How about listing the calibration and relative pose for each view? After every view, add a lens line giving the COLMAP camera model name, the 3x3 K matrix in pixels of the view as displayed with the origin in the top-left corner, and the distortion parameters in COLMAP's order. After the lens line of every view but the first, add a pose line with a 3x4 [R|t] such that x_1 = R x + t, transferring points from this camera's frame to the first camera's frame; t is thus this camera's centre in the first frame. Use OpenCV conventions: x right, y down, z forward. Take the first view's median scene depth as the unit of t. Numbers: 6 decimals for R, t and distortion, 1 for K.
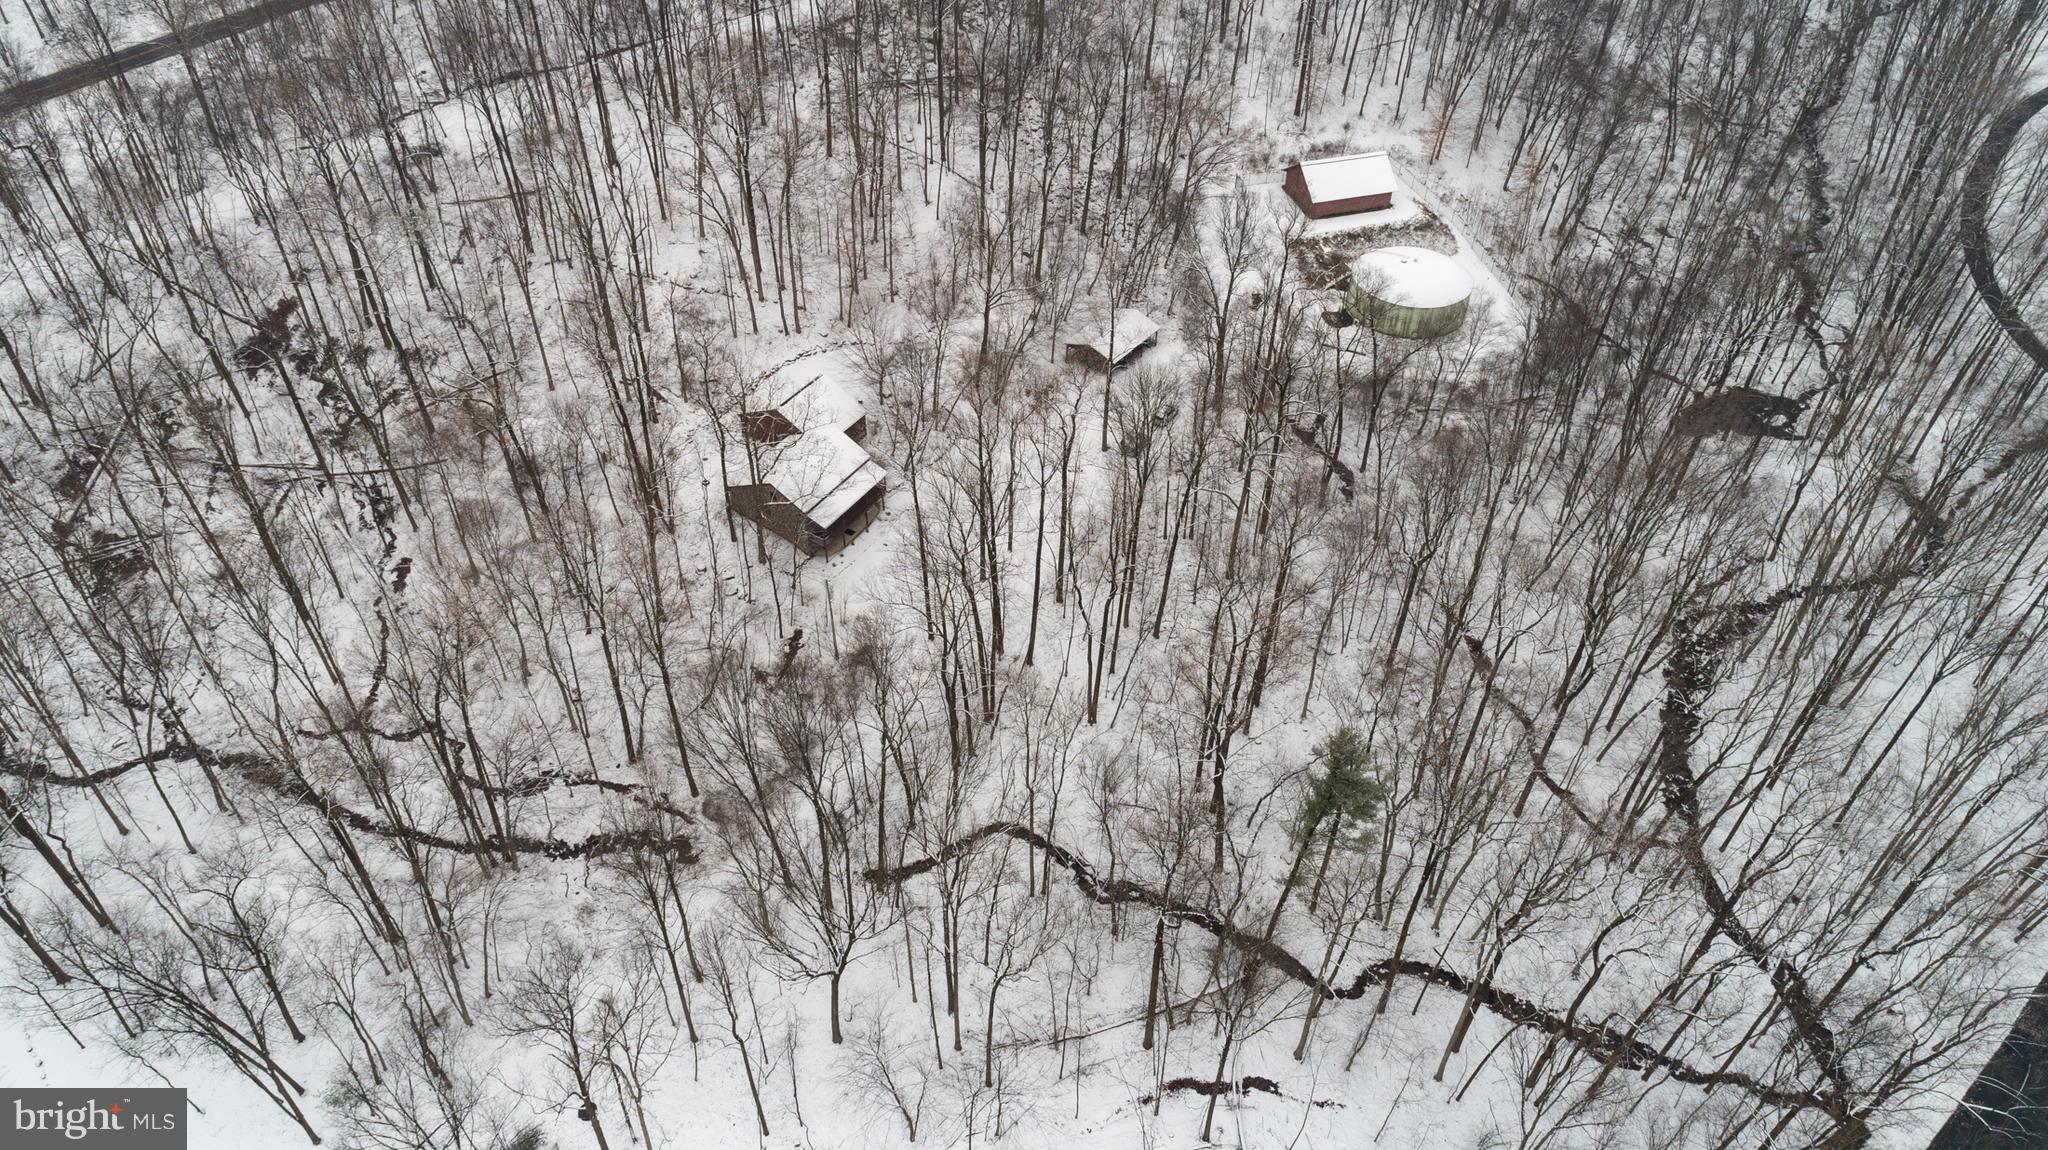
lens RADIAL K [[1383.3, 0, 1014.3], [0, 1383.3, 572.6], [0, 0, 1]] dist [0.015541, 0.003027]
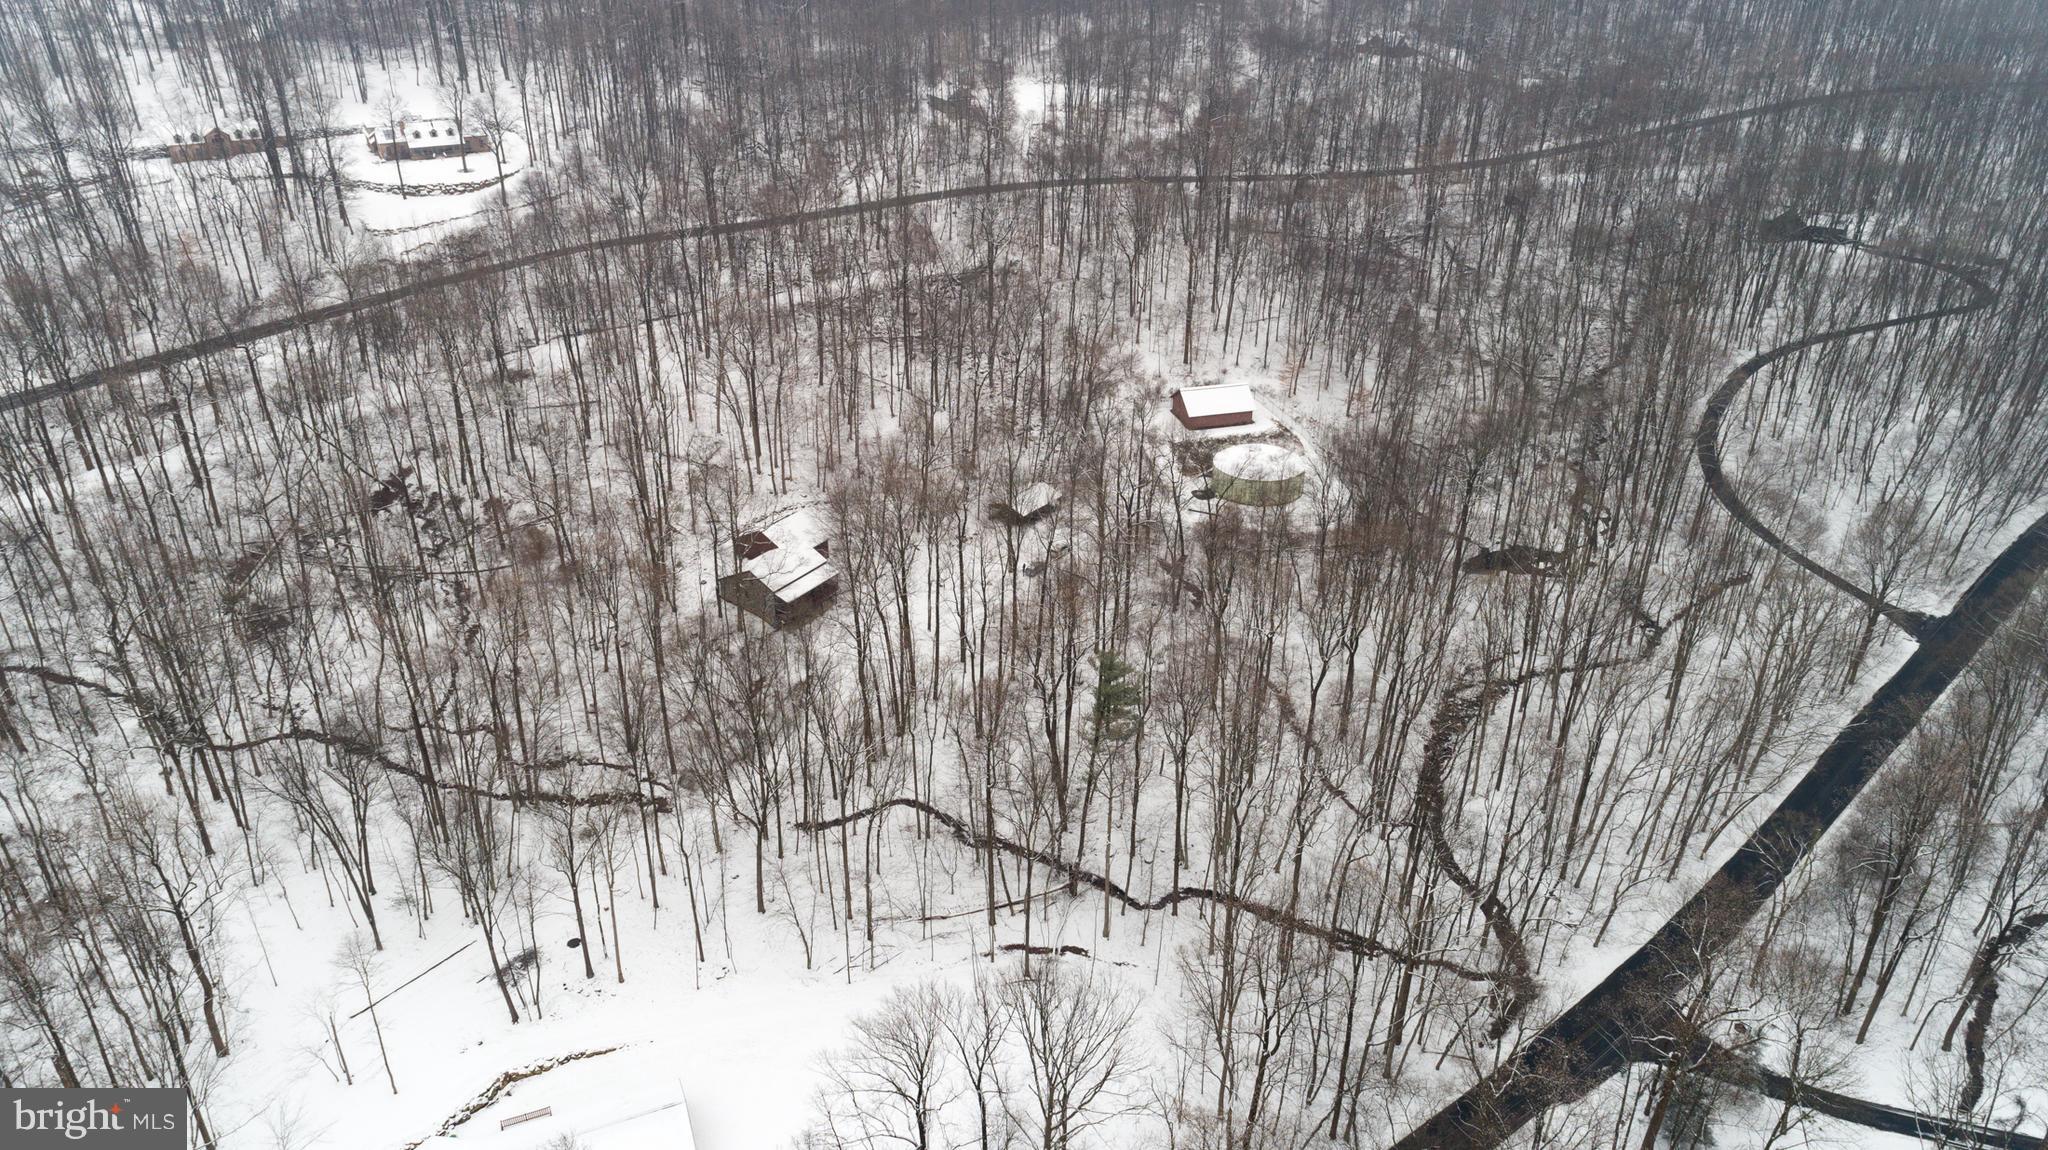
lens RADIAL K [[1383.3, 0, 1014.3], [0, 1383.3, 572.6], [0, 0, 1]] dist [0.015541, 0.003027]
pose [[0.999569, 0.004170, -0.029071, 0.110318], [-0.011385, 0.967483, -0.252679, 0.249488], [0.027073, 0.252901, 0.967113, -0.270690]]
